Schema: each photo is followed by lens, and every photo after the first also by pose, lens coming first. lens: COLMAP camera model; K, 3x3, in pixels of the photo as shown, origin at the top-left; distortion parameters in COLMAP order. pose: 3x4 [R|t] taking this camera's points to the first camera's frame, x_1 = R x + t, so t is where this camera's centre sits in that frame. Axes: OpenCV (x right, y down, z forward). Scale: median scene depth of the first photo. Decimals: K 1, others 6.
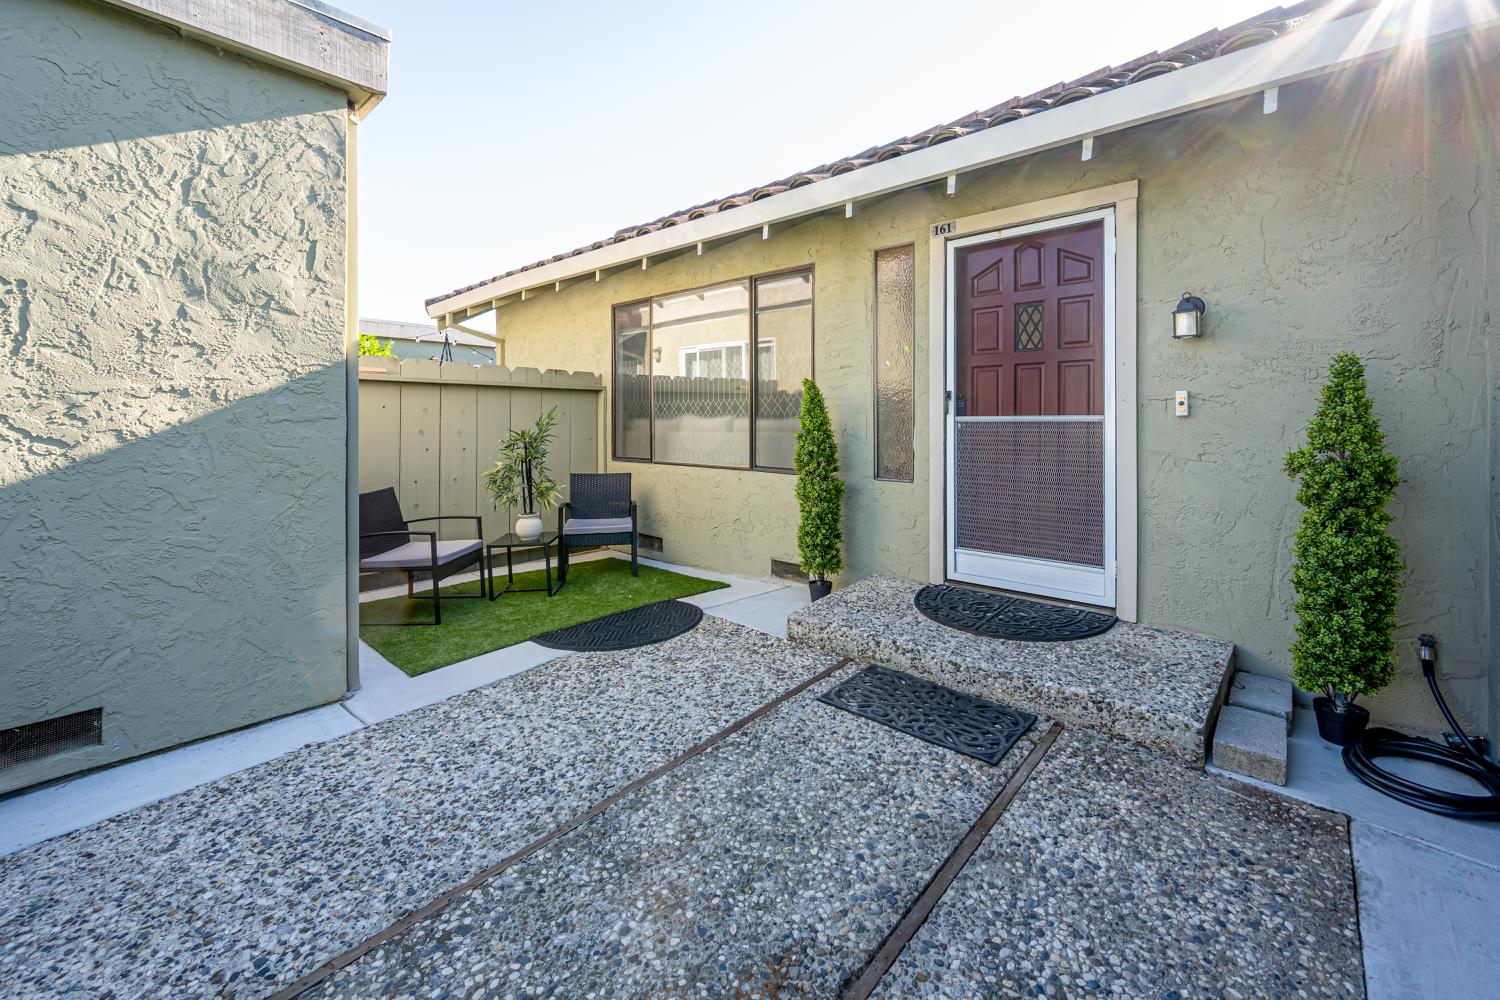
lens RADIAL K [[631.5, 0, 749.2], [0, 631.5, 423.6], [0, 0, 1]] dist [0.000148, 0.000044]
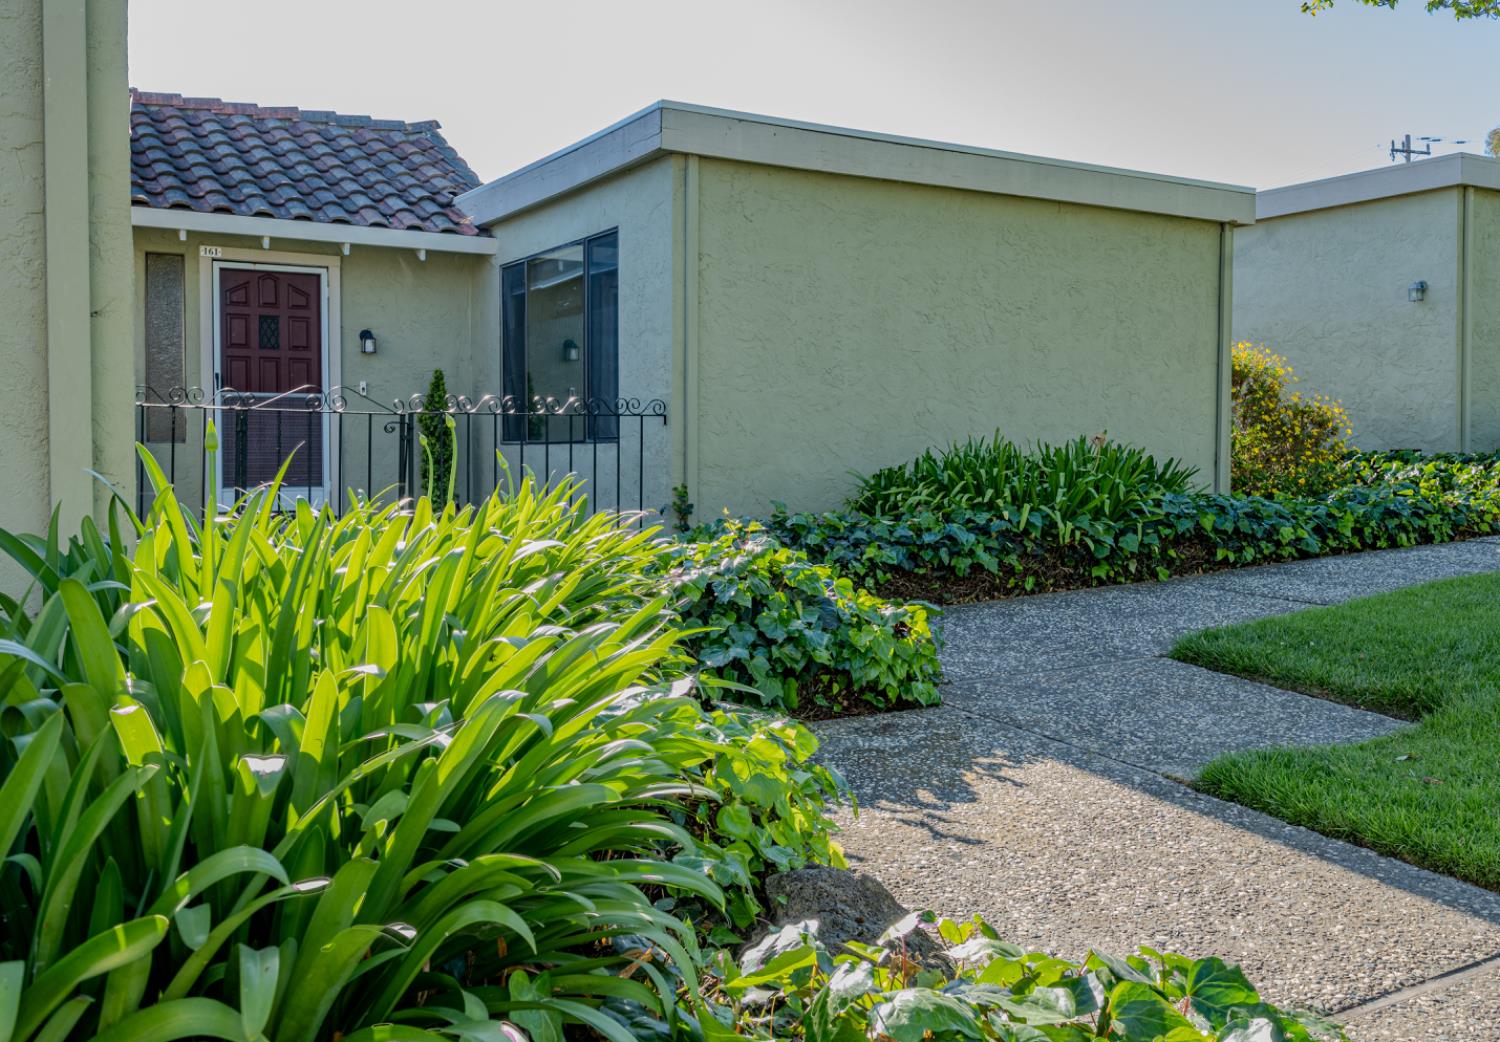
lens RADIAL K [[1399.3, 0, 750.4], [0, 1399.3, 498.6], [0, 0, 1]] dist [0.007597, -0.017605]
pose [[0.311943, -0.036478, 0.949400, -2.174263], [-0.004276, 0.999199, 0.039796, 0.092962], [-0.950091, -0.016473, 0.311537, -1.019449]]
